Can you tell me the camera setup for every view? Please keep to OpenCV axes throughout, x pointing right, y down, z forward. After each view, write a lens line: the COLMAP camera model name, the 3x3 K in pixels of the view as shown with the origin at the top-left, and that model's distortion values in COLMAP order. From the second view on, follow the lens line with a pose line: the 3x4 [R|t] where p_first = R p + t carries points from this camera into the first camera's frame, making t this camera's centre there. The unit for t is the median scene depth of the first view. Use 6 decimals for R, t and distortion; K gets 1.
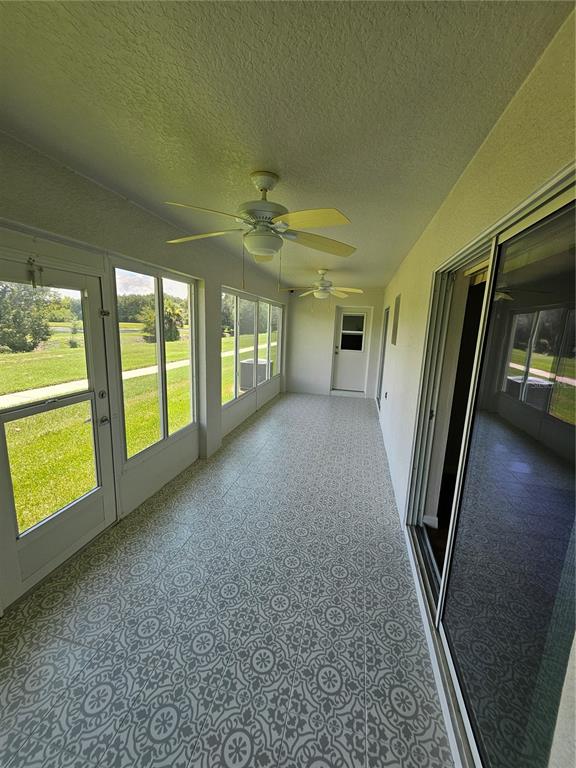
lens RADIAL K [[302.7, 0, 287.3], [0, 302.7, 381.7], [0, 0, 1]] dist [0.003934, 0.000409]
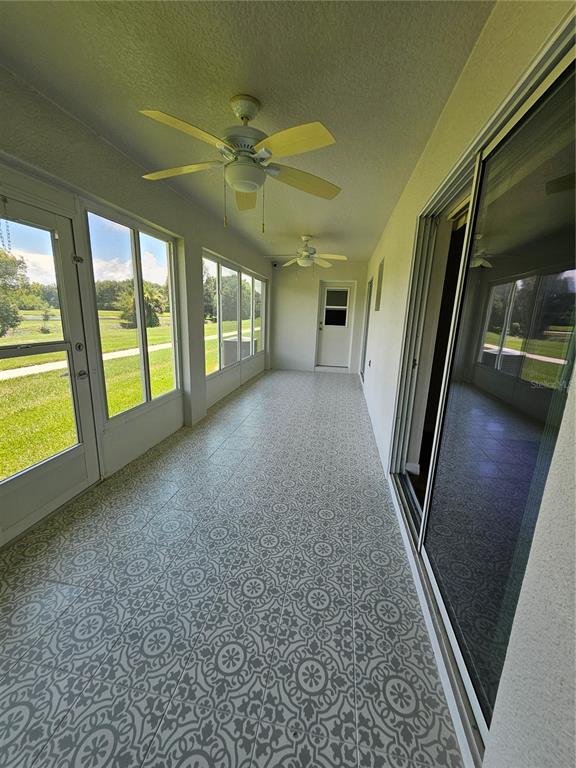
lens RADIAL K [[302.7, 0, 287.3], [0, 302.7, 381.7], [0, 0, 1]] dist [0.003934, 0.000409]
pose [[0.998496, -0.015451, 0.052607, -0.005720], [0.013139, 0.998944, 0.044027, 0.115239], [-0.053232, -0.043270, 0.997644, 0.002131]]
